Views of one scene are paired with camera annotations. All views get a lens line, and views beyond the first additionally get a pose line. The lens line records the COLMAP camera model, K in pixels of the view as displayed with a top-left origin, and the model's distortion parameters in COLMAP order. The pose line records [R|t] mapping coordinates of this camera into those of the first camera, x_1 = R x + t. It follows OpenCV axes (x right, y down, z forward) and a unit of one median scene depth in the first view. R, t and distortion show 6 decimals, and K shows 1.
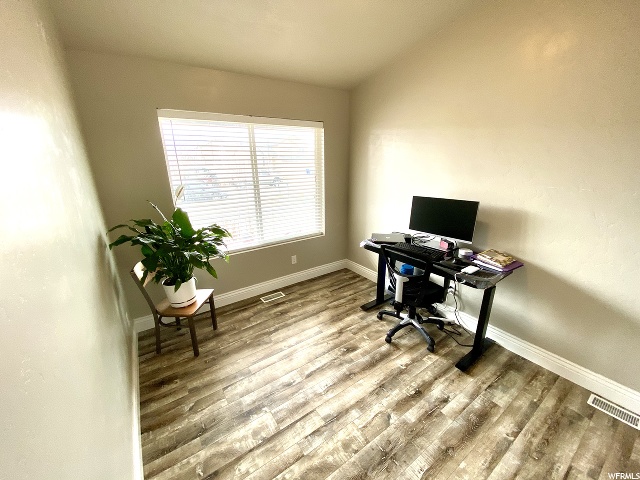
lens RADIAL K [[259.9, 0, 320.1], [0, 259.9, 237.8], [0, 0, 1]] dist [0.022821, -0.022354]
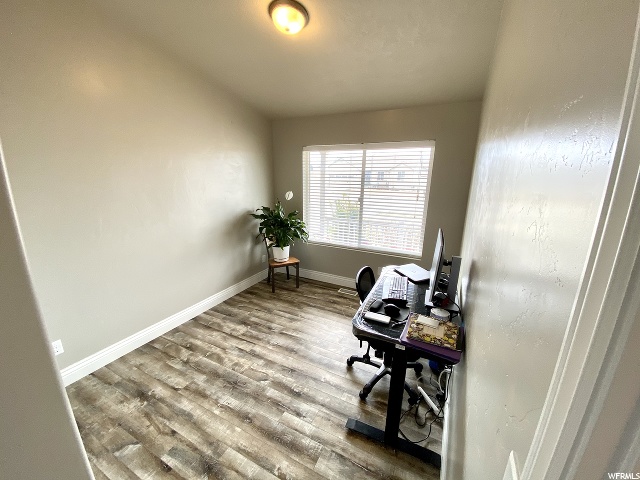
lens RADIAL K [[259.9, 0, 320.1], [0, 259.9, 237.8], [0, 0, 1]] dist [0.022821, -0.022354]
pose [[0.479061, 0.233222, -0.846232, 1.186225], [-0.274636, 0.955480, 0.107857, -0.166893], [0.833712, 0.180736, 0.521784, 0.396285]]
